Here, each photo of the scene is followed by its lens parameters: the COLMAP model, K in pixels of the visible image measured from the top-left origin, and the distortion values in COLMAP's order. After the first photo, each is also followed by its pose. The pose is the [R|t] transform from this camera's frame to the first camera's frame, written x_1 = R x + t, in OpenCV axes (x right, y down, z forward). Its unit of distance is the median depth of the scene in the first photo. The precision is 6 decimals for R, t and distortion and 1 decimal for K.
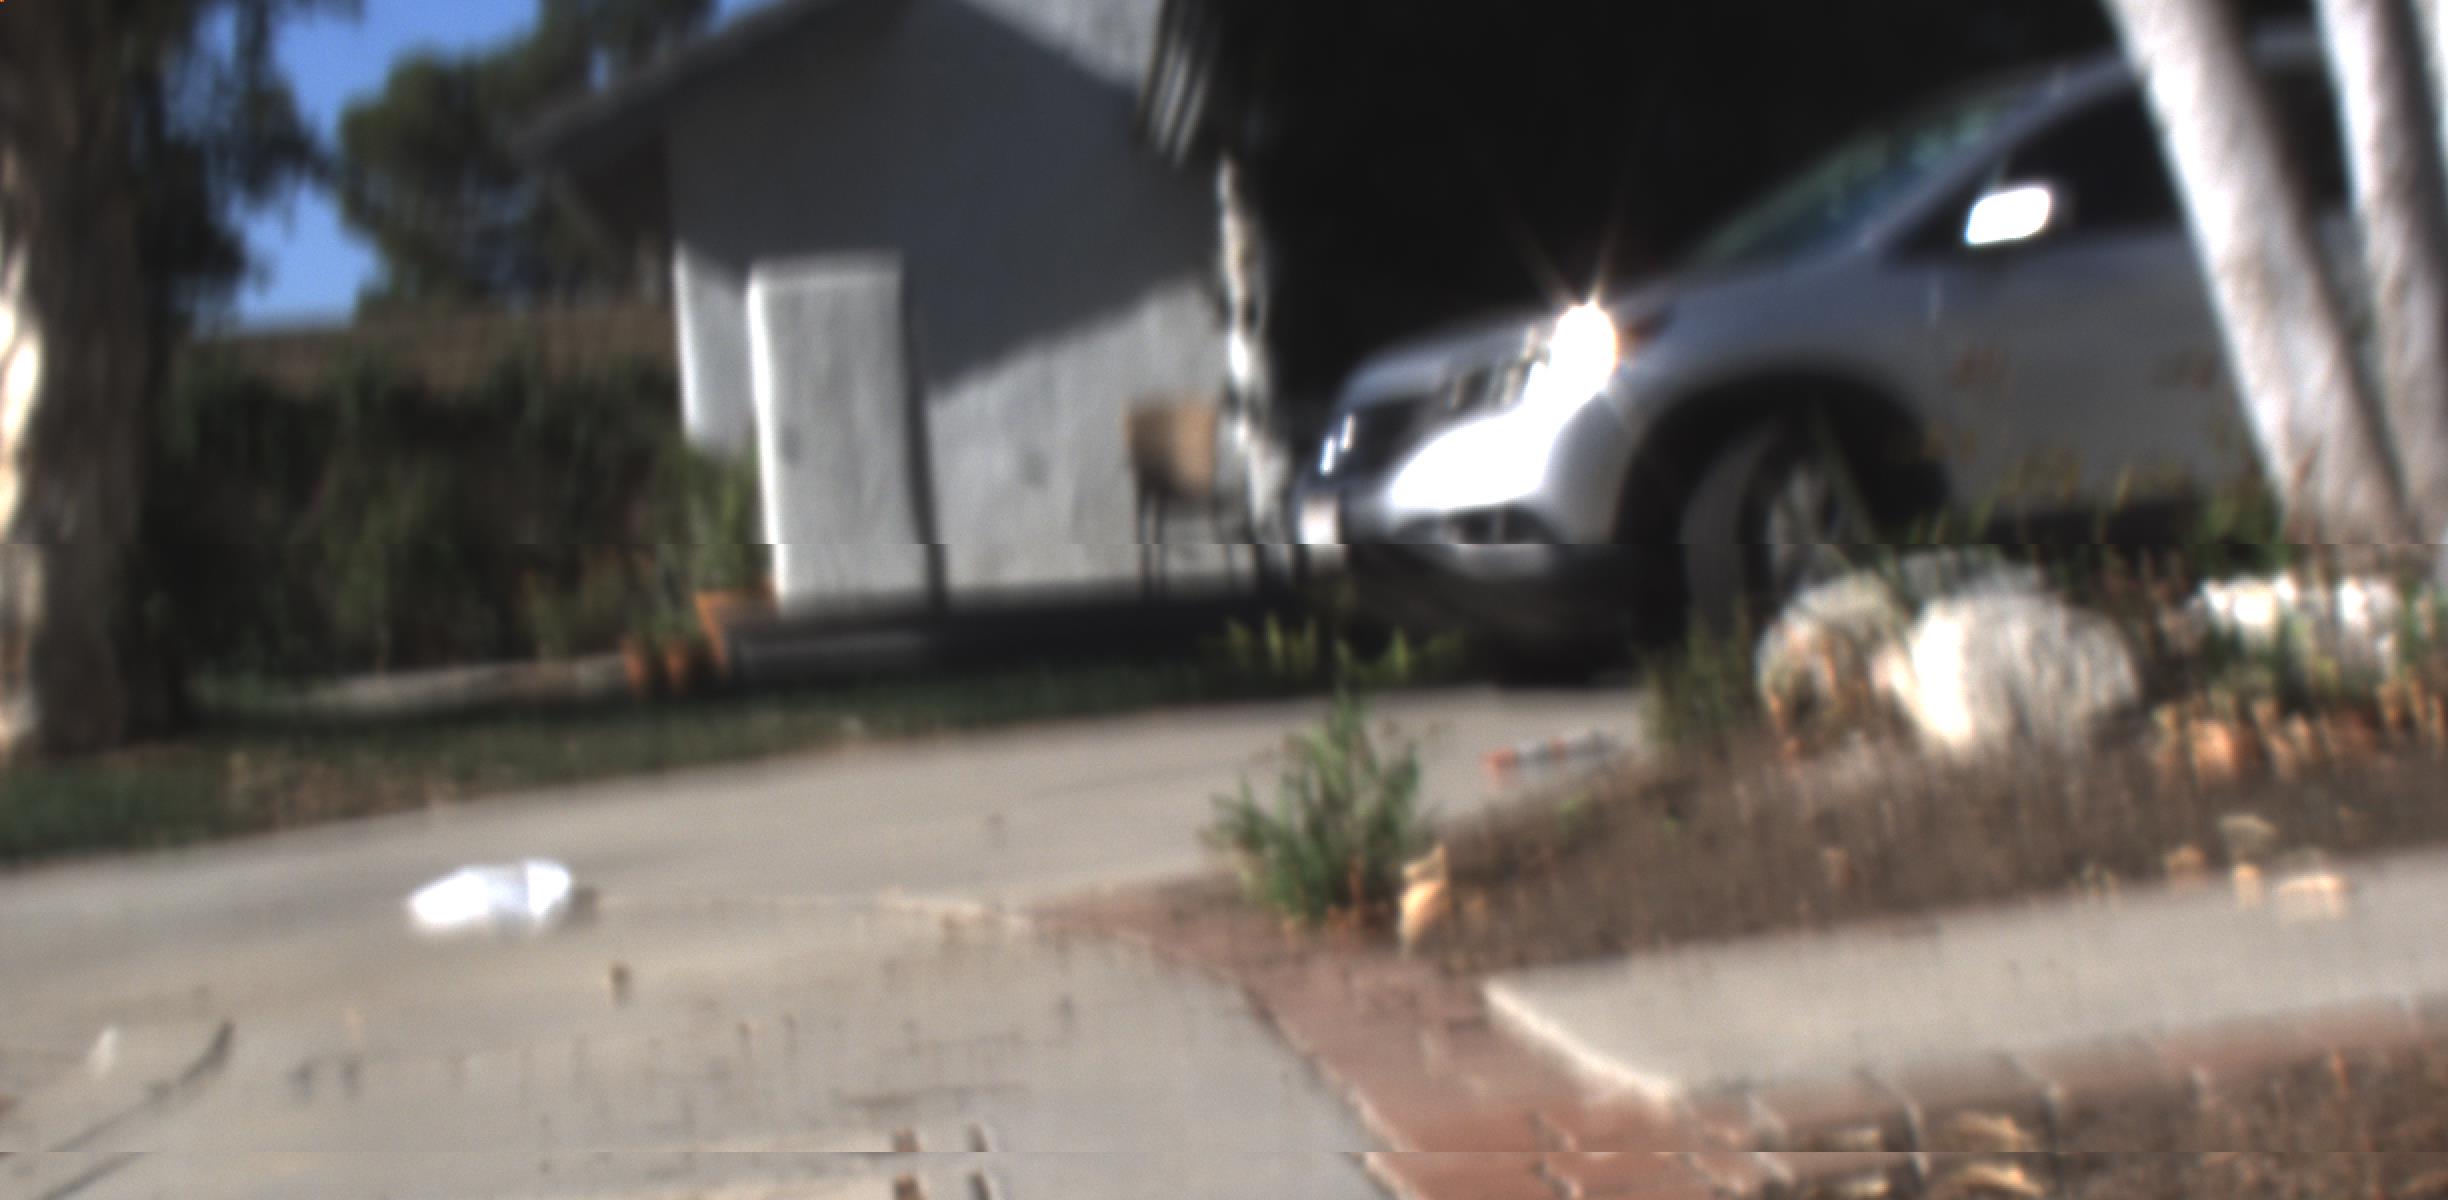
lens RADIAL K [[4591.4, 0, 1159.7], [0, 4591.4, 599.1], [0, 0, 1]] dist [-0.013176, -3.670307]
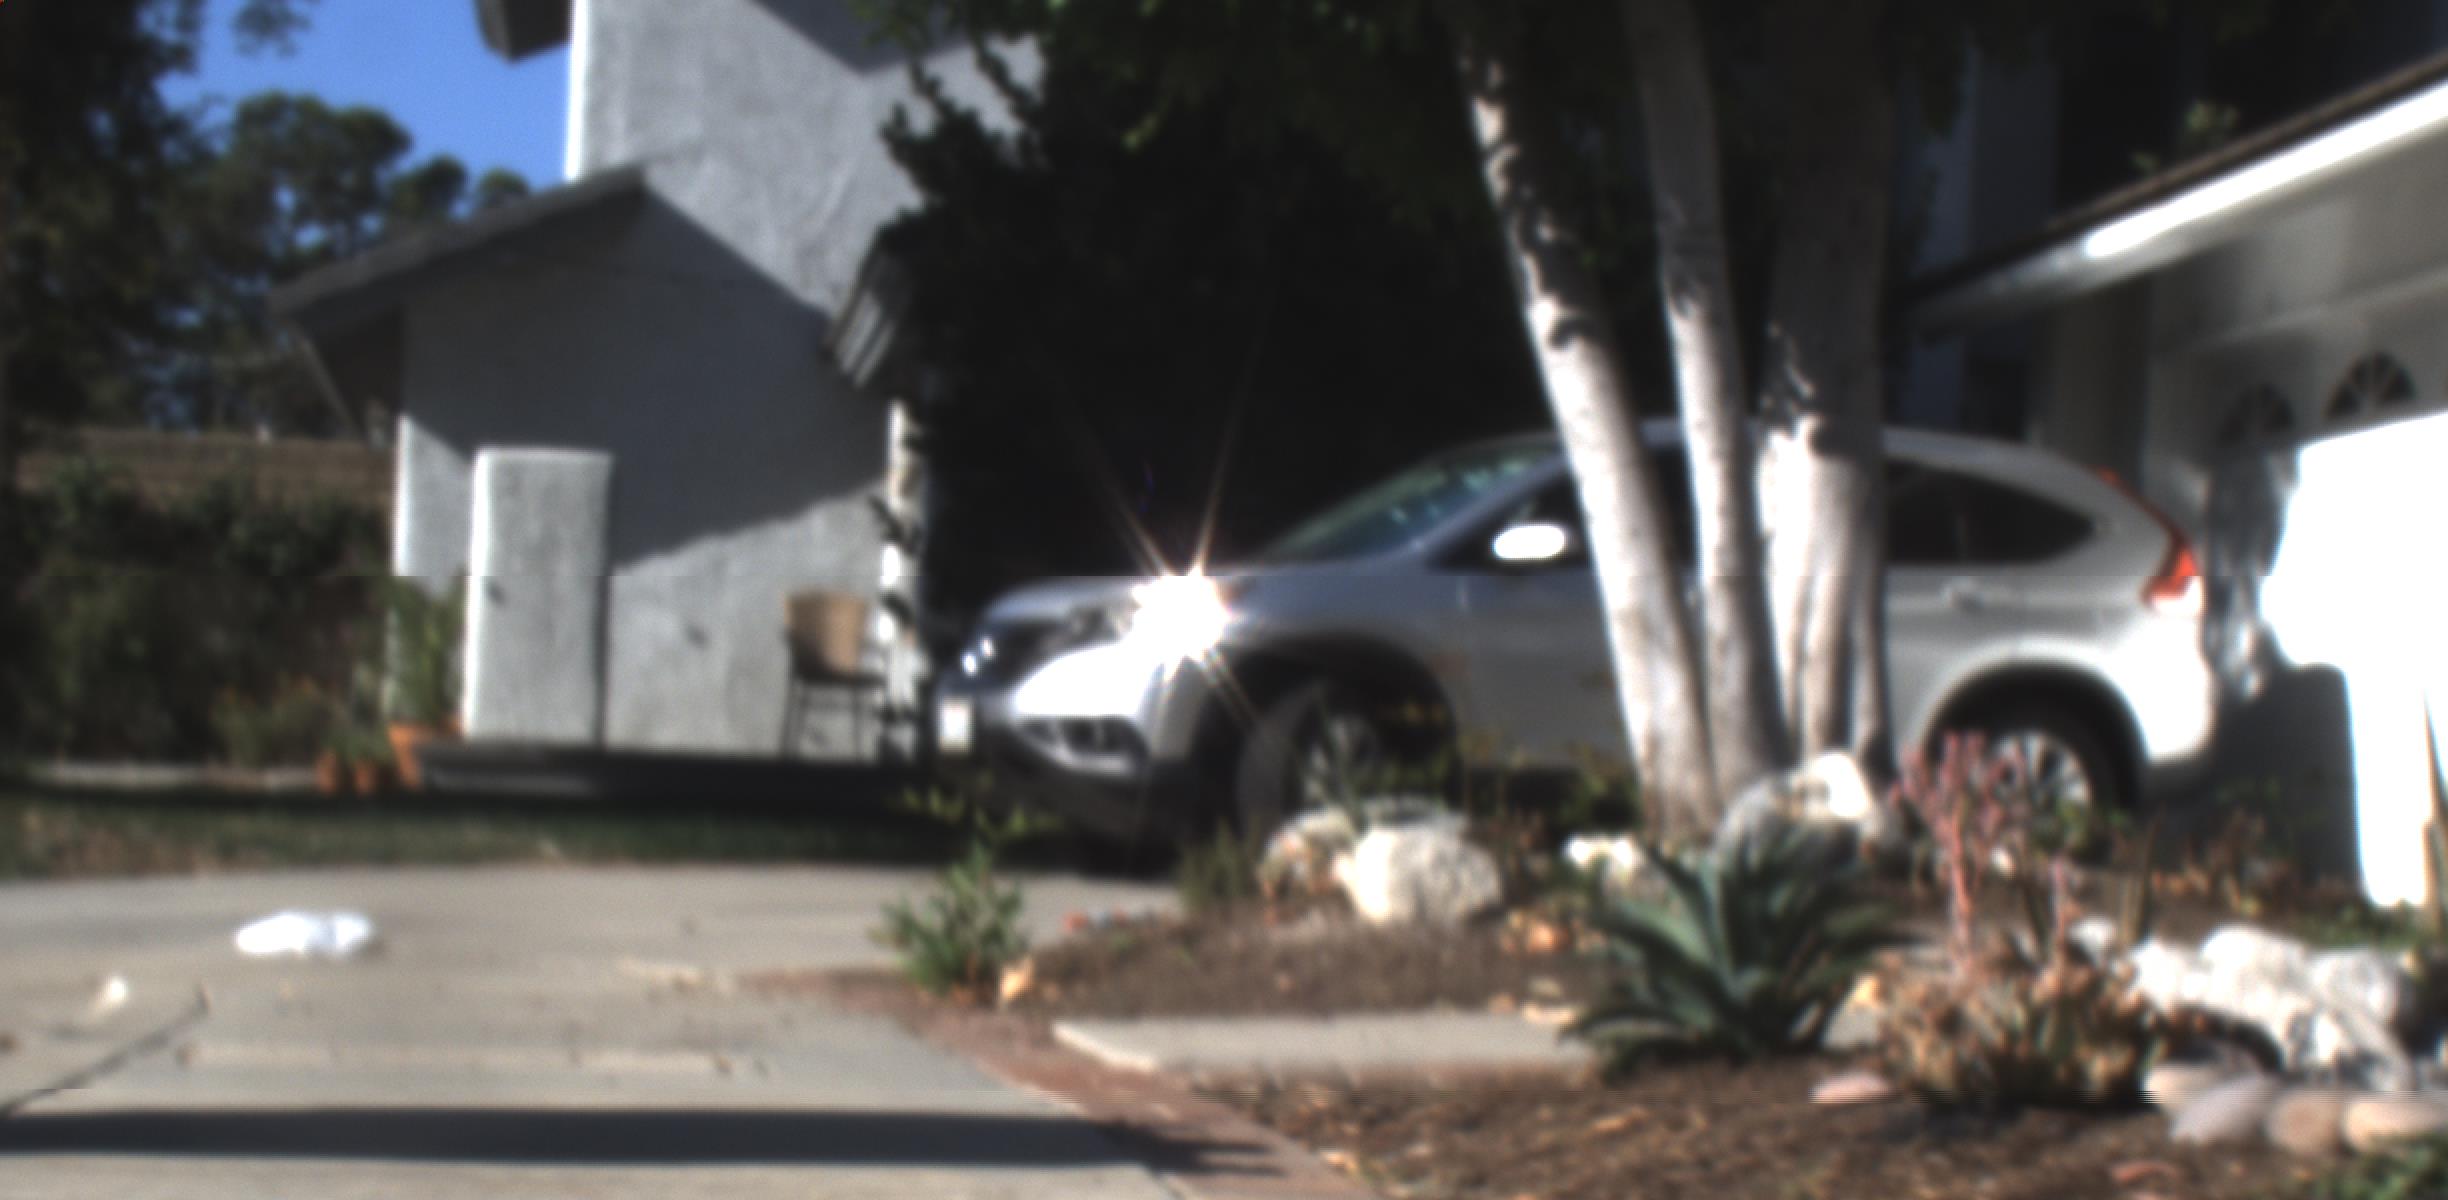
lens RADIAL K [[4518.7, 0, 1183.3], [0, 4518.7, 658.9], [0, 0, 1]] dist [-0.029918, -3.260798]
pose [[0.990063, 0.109518, 0.088208, -0.011380], [-0.106942, 0.993703, -0.033436, 0.001141], [-0.091315, 0.023671, 0.995541, -0.178871]]
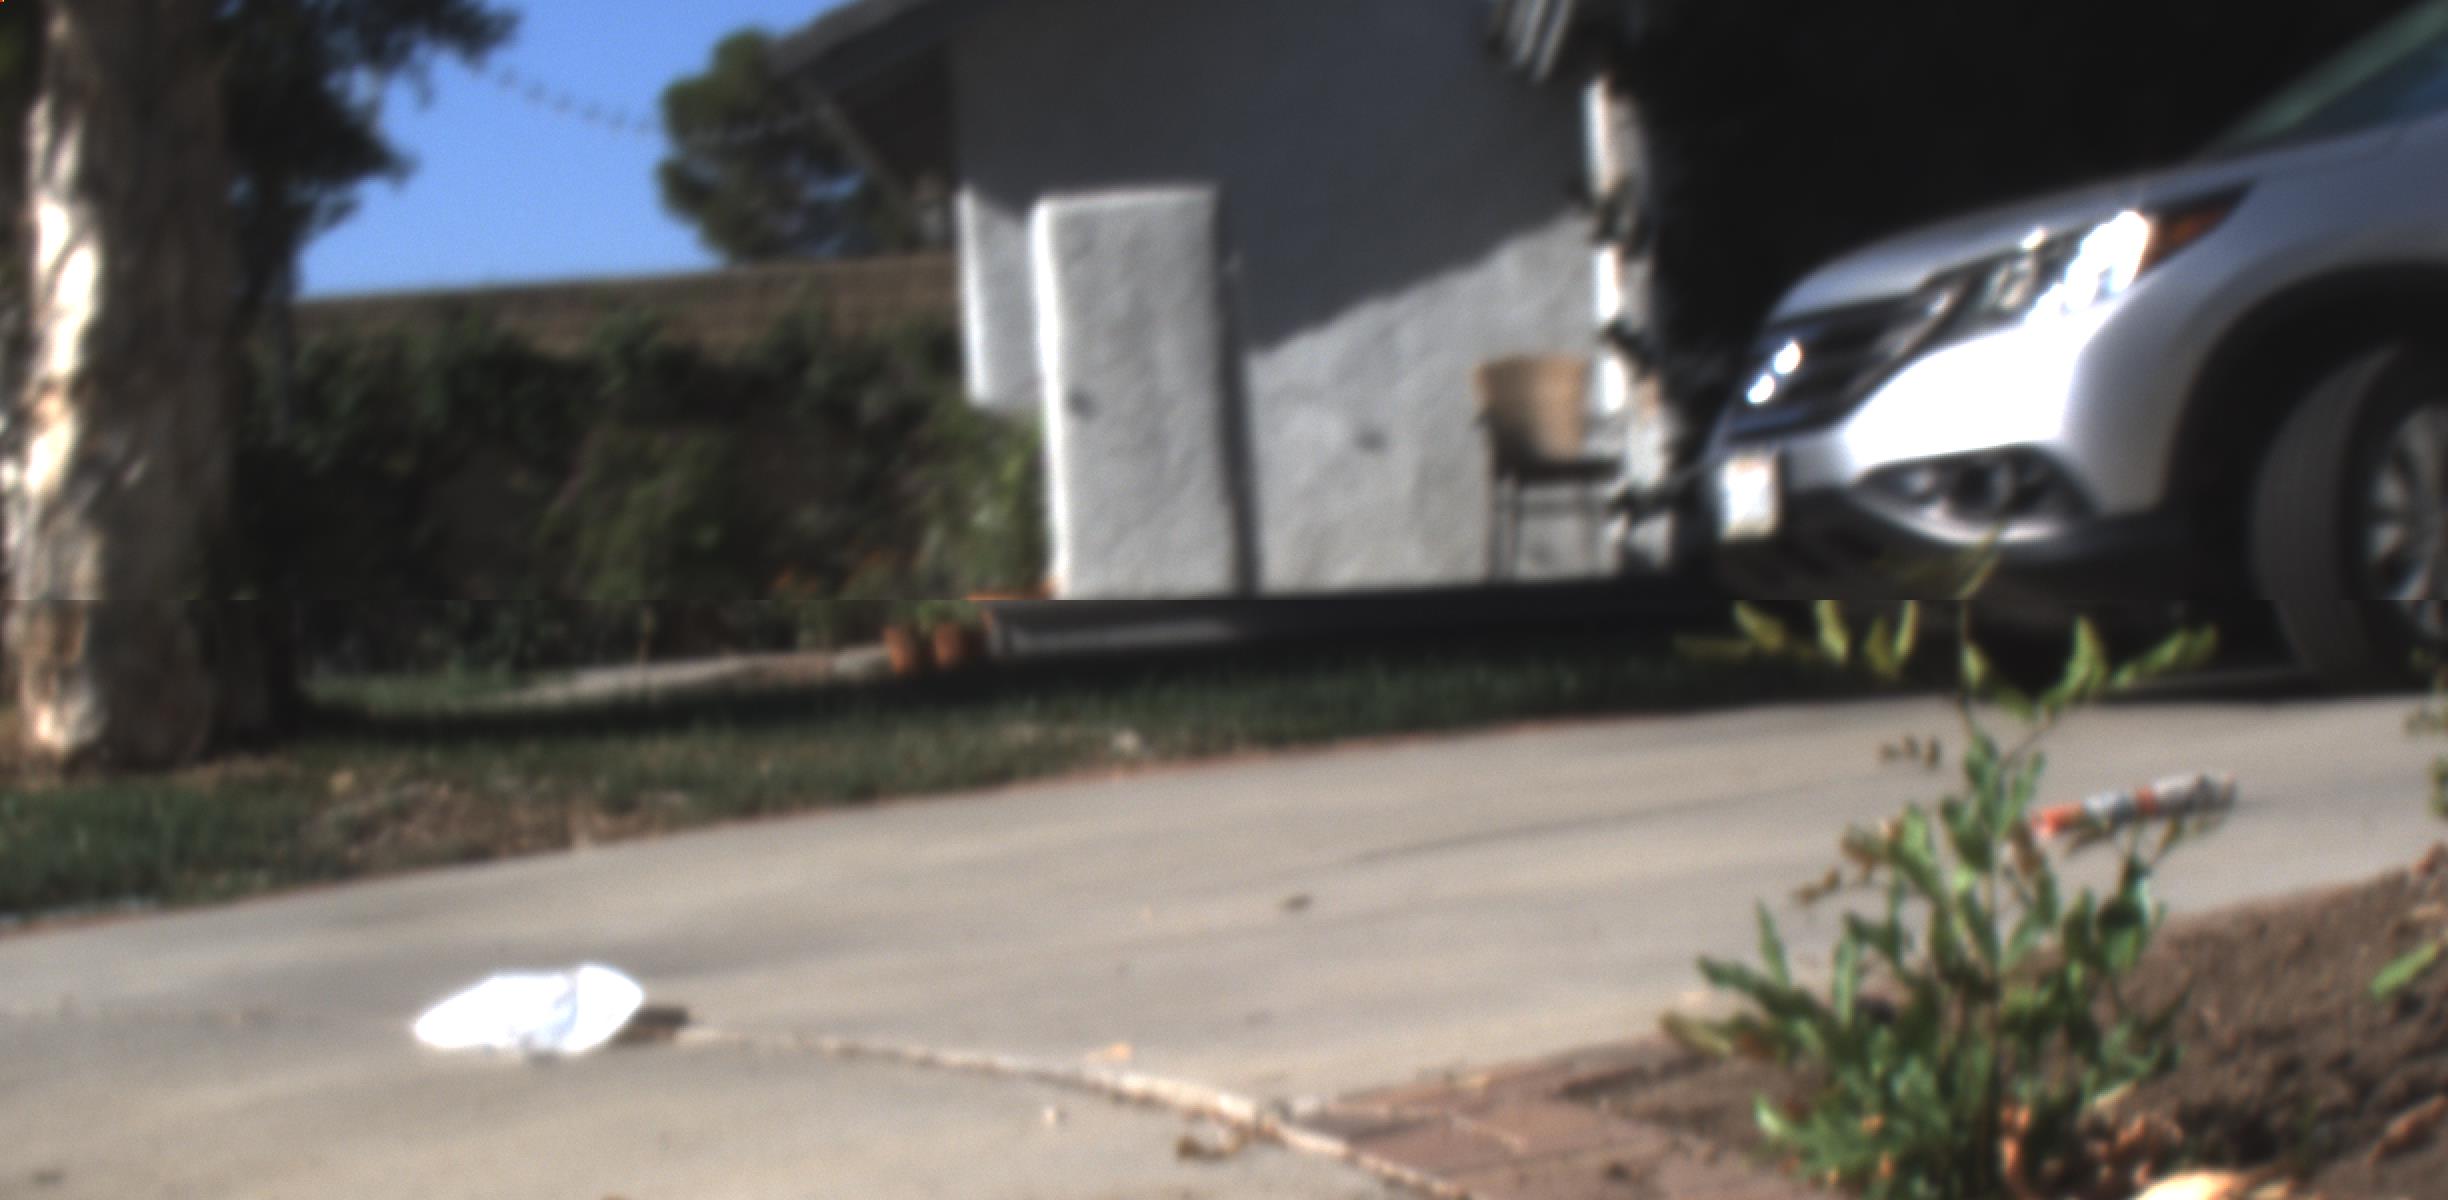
lens RADIAL K [[4591.4, 0, 1159.7], [0, 4591.4, 599.1], [0, 0, 1]] dist [-0.013176, -3.670307]
pose [[0.997185, 0.010605, -0.074232, -0.004159], [-0.010560, 0.999944, 0.000997, 0.002468], [0.074238, -0.000211, 0.997241, 0.227838]]
